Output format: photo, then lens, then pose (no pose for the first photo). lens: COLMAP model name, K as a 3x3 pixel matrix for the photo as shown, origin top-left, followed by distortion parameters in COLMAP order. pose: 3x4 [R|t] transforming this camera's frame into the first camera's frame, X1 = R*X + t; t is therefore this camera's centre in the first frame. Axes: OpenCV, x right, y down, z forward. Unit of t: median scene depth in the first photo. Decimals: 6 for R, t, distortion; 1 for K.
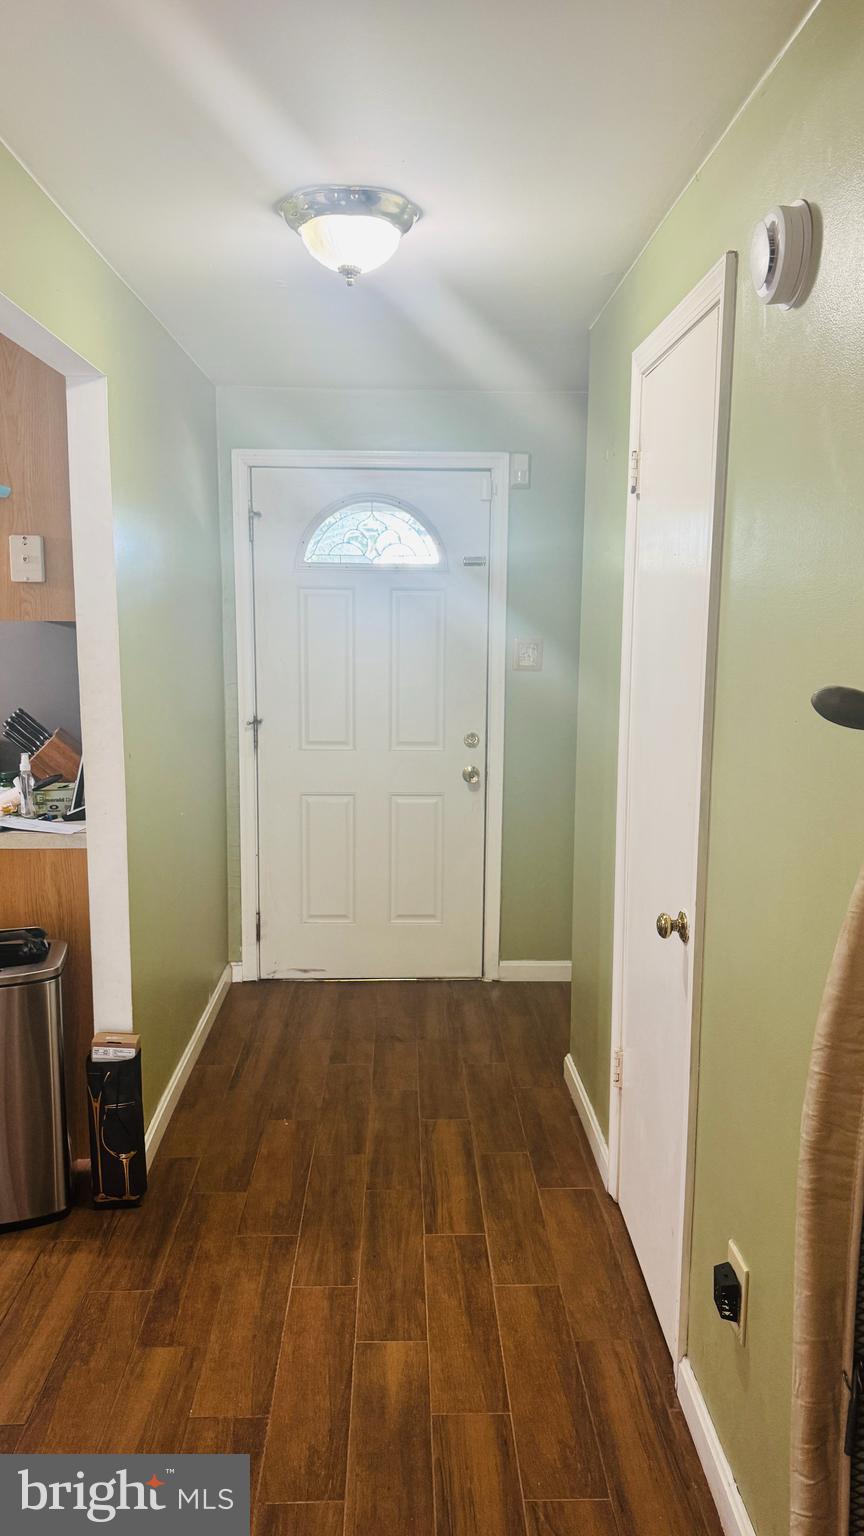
lens RADIAL K [[1079.4, 0, 432.0], [0, 1079.4, 768.0], [0, 0, 1]] dist [0.002623, 0.000680]
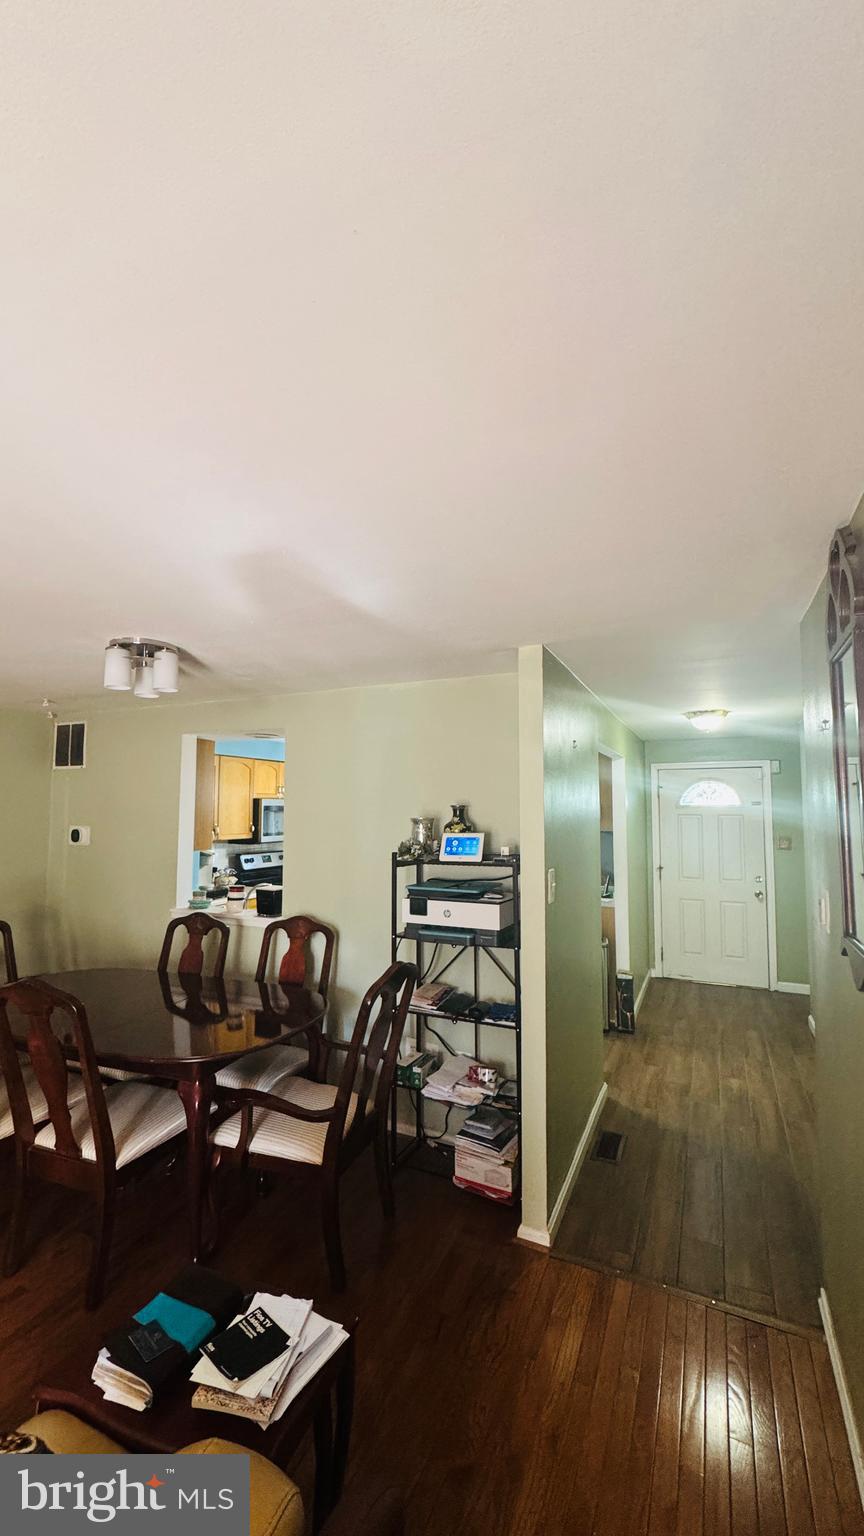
lens RADIAL K [[616.8, 0, 433.3], [0, 616.8, 765.6], [0, 0, 1]] dist [-0.001744, 0.000625]
pose [[0.898871, -0.035505, -0.436773, -0.006529], [-0.058794, 0.977930, -0.200492, 0.065499], [0.434251, 0.205896, 0.876945, -0.809749]]
